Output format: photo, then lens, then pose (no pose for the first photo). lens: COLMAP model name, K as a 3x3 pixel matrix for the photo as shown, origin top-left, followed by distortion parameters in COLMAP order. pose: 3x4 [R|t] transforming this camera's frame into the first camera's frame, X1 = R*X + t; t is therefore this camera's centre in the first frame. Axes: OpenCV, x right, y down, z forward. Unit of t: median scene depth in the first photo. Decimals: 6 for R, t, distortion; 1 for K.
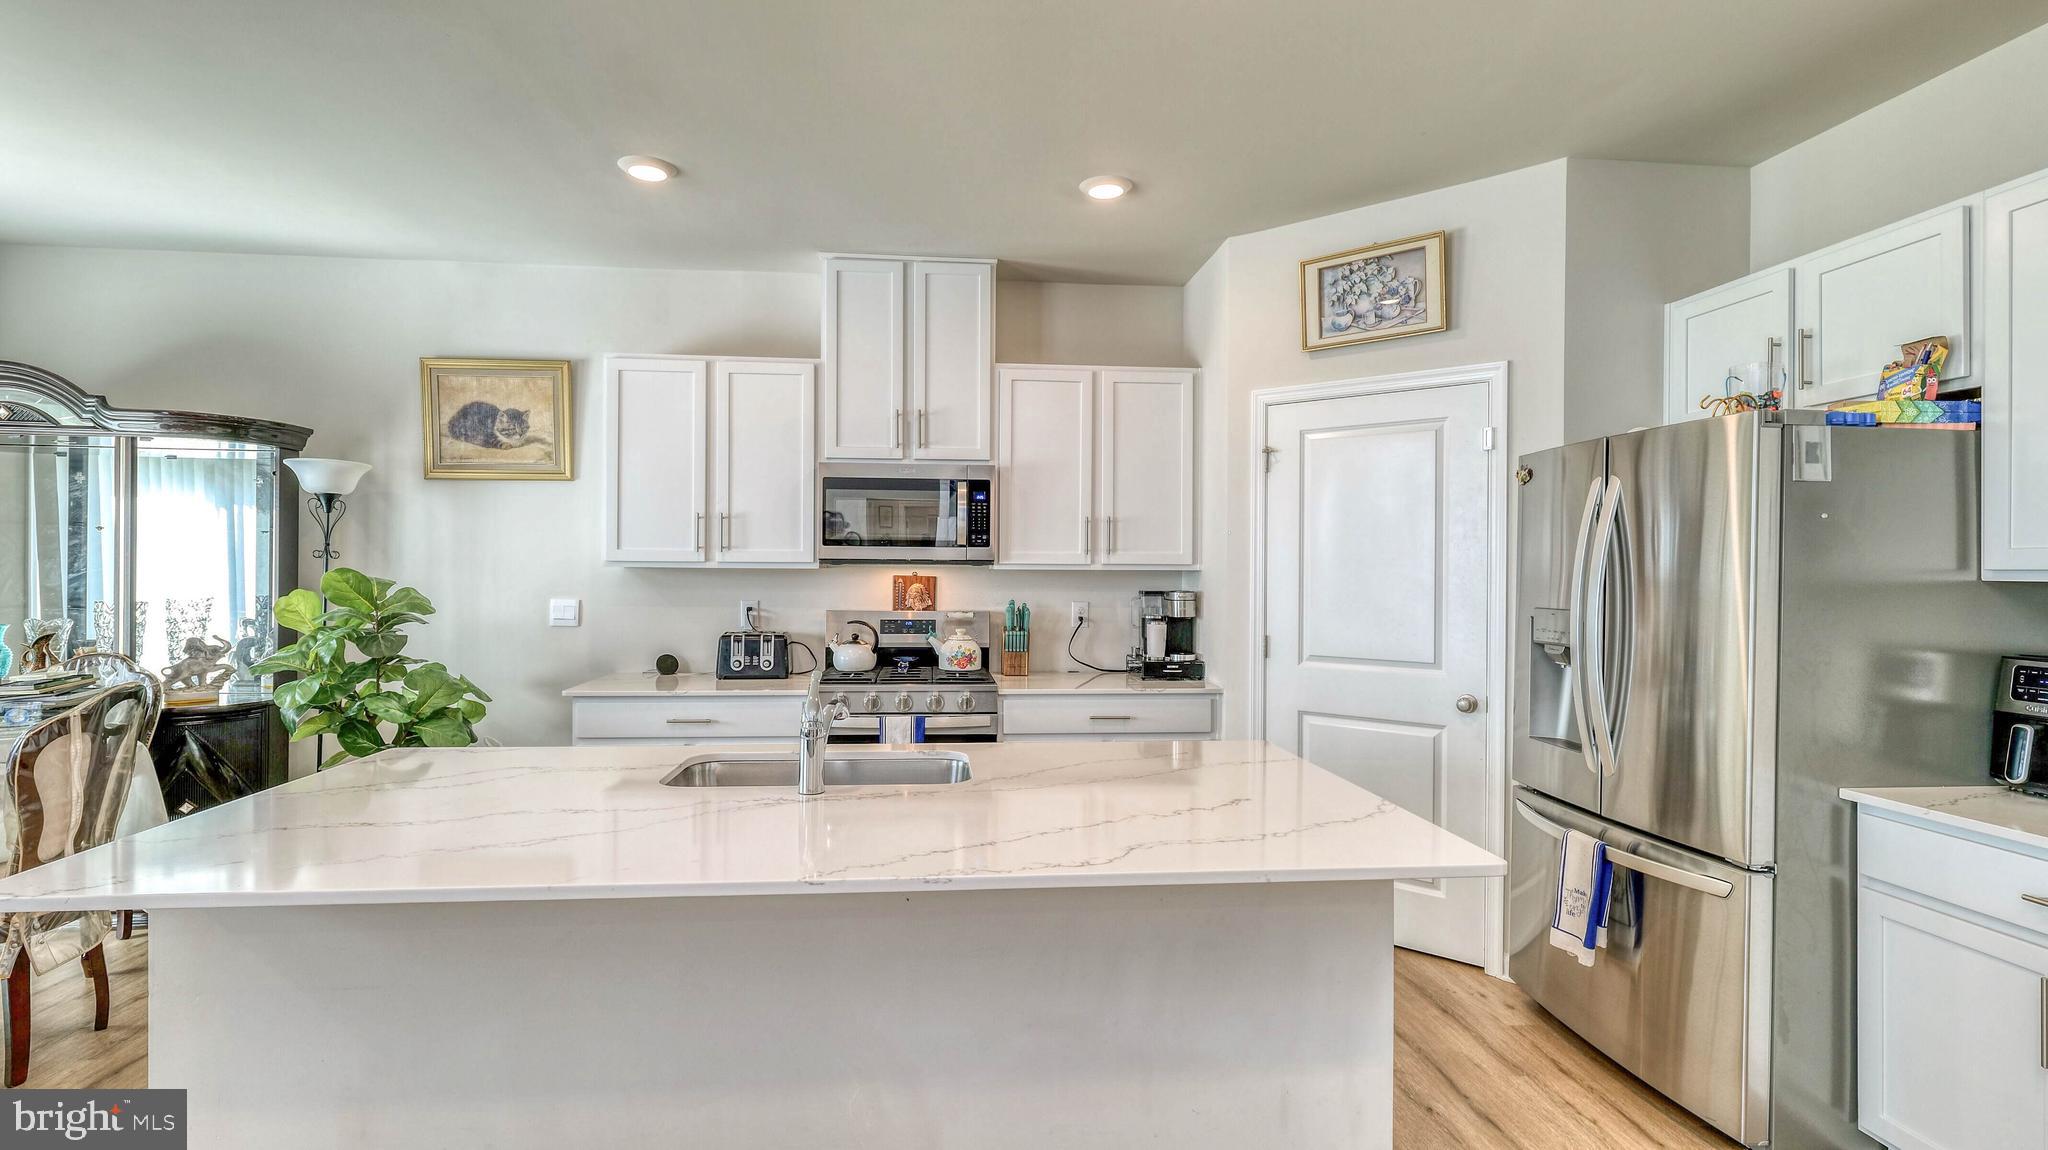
lens RADIAL K [[935.3, 0, 1017.5], [0, 935.3, 570.9], [0, 0, 1]] dist [0.000819, -0.004694]
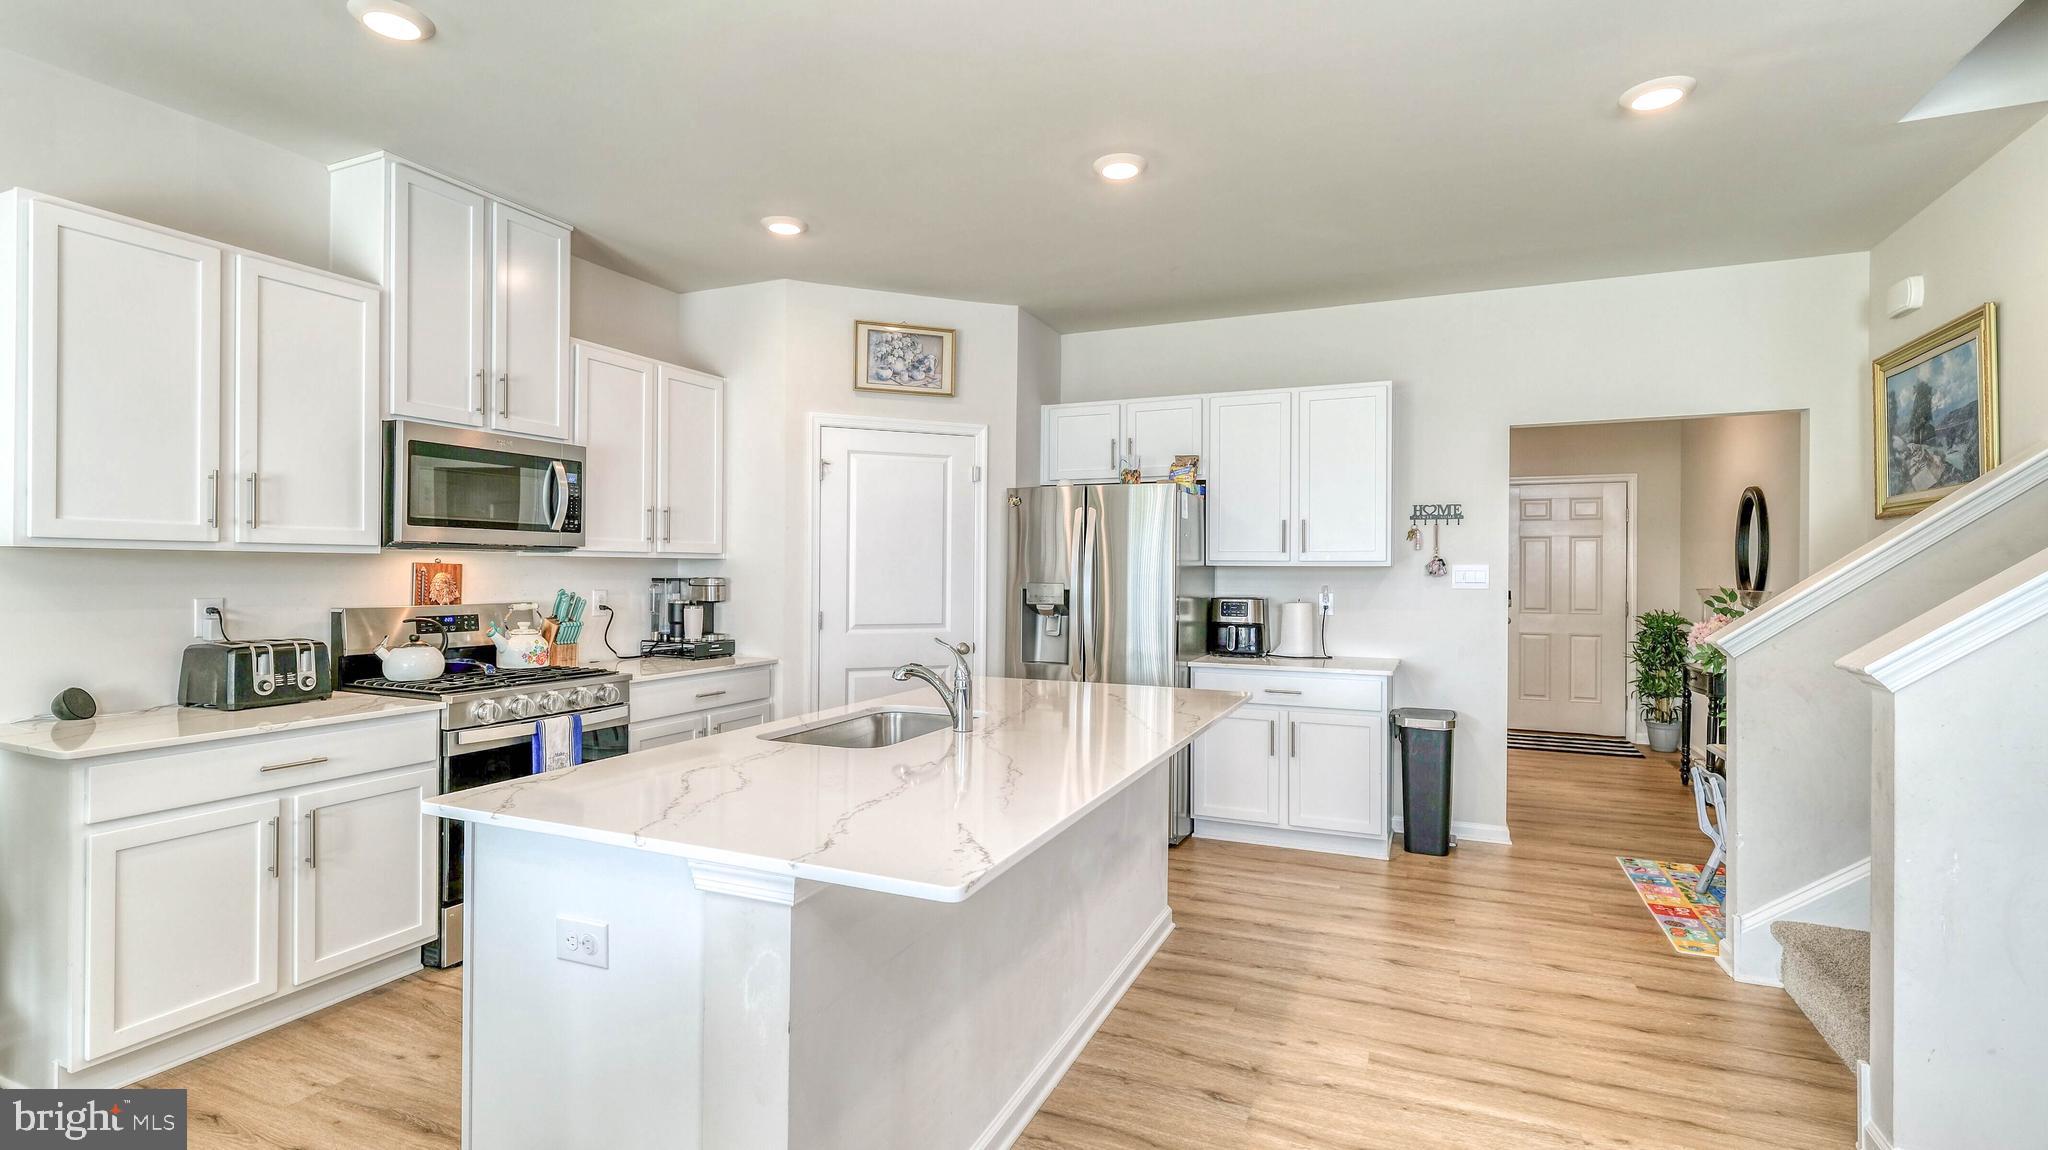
lens RADIAL K [[935.3, 0, 1017.5], [0, 935.3, 570.9], [0, 0, 1]] dist [0.000819, -0.004694]
pose [[0.491843, -0.004550, 0.870672, -0.695779], [-0.003642, 0.999967, 0.007283, 0.005003], [-0.870677, -0.006753, 0.491810, 0.165090]]
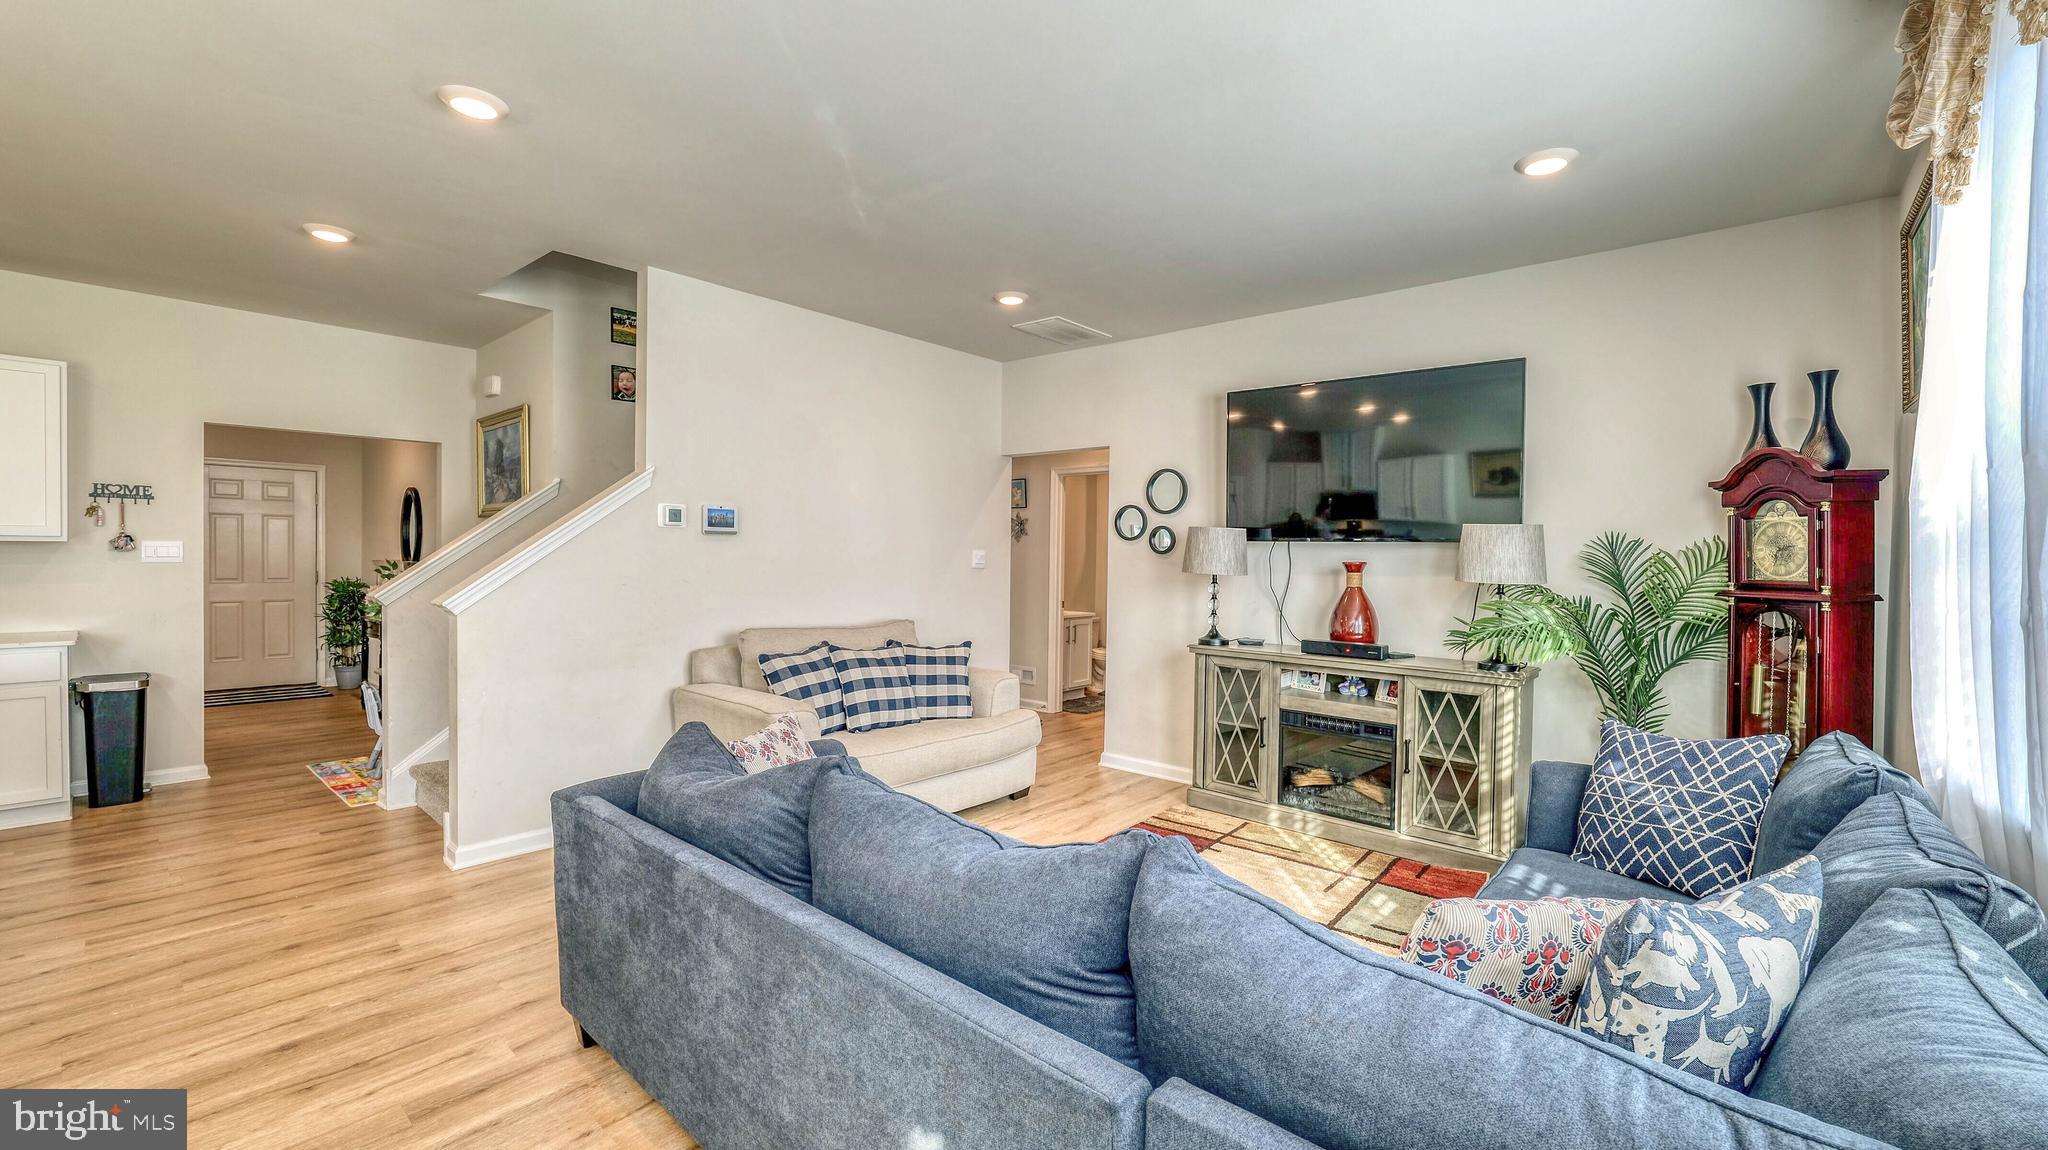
lens RADIAL K [[834.4, 0, 1013.3], [0, 834.4, 571.9], [0, 0, 1]] dist [-0.013197, 0.000162]
pose [[-0.687278, -0.032544, 0.725665, -1.066354], [-0.021726, 0.999470, 0.024247, -0.007044], [-0.726069, 0.000899, -0.687621, 0.174141]]
